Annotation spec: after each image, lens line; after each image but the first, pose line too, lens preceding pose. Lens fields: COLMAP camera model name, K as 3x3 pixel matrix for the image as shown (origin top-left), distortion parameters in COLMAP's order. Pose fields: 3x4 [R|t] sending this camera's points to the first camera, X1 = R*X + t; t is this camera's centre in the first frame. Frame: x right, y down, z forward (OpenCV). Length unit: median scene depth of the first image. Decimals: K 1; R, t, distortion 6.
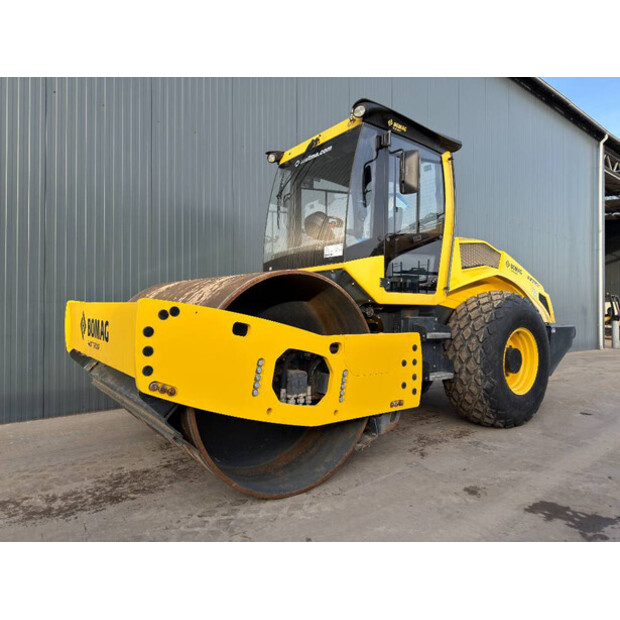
lens RADIAL K [[441.3, 0, 309.0], [0, 441.3, 307.2], [0, 0, 1]] dist [0.081112, -0.115278]
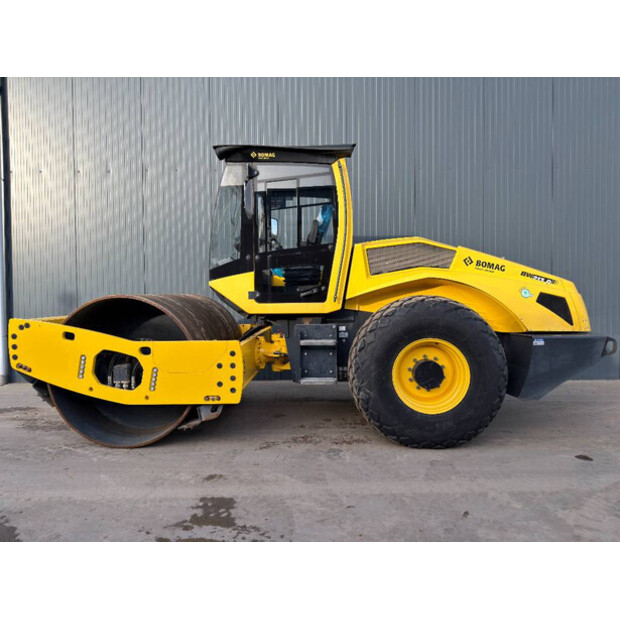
lens RADIAL K [[434.8, 0, 310.0], [0, 434.8, 310.0], [0, 0, 1]] dist [0.056349, -0.064348]
pose [[0.769838, 0.004850, -0.638221, 0.990157], [0.020756, 0.999252, 0.032630, -0.050526], [0.637901, -0.038366, 0.769162, 0.213583]]
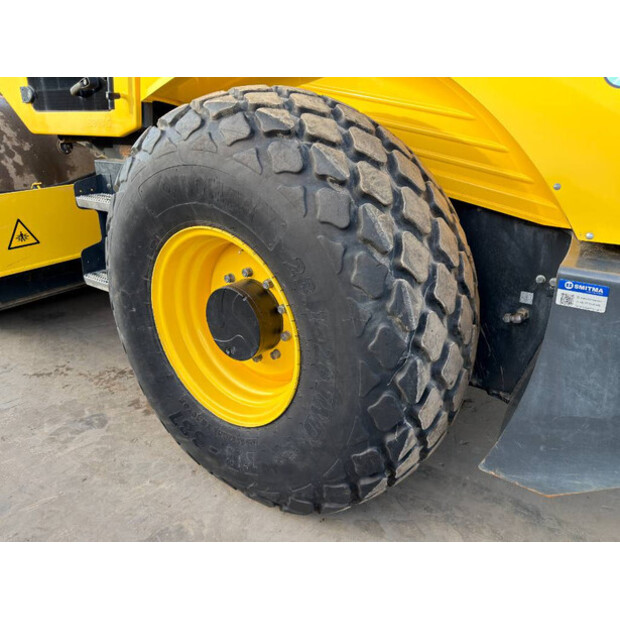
lens RADIAL K [[508.3, 0, 309.6], [0, 508.3, 313.6], [0, 0, 1]] dist [0.117956, -0.177992]
pose [[0.252568, 0.347068, -0.903191, 0.964754], [0.022459, 0.931100, 0.364073, -0.027230], [0.967319, -0.112238, 0.227371, 1.150175]]
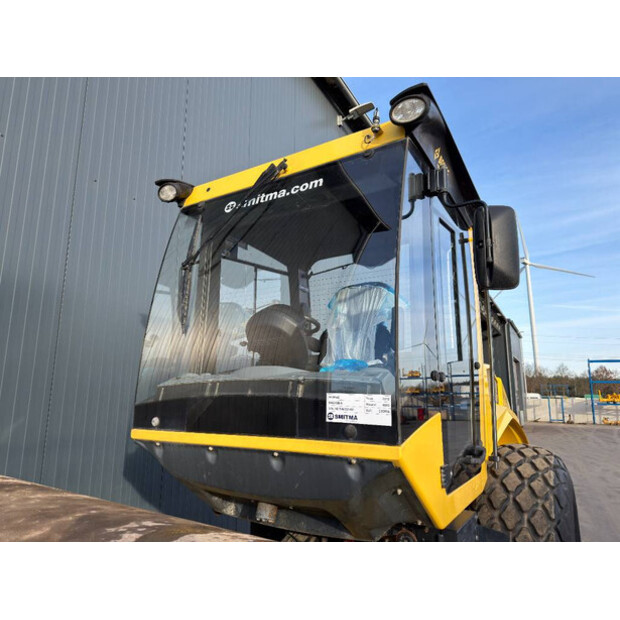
lens RADIAL K [[434.8, 0, 310.0], [0, 434.8, 310.0], [0, 0, 1]] dist [0.056349, -0.064348]
pose [[0.928786, 0.071579, 0.363638, -0.128716], [-0.007468, 0.984588, -0.174733, -0.138639], [-0.370541, 0.159574, 0.915006, 0.601213]]
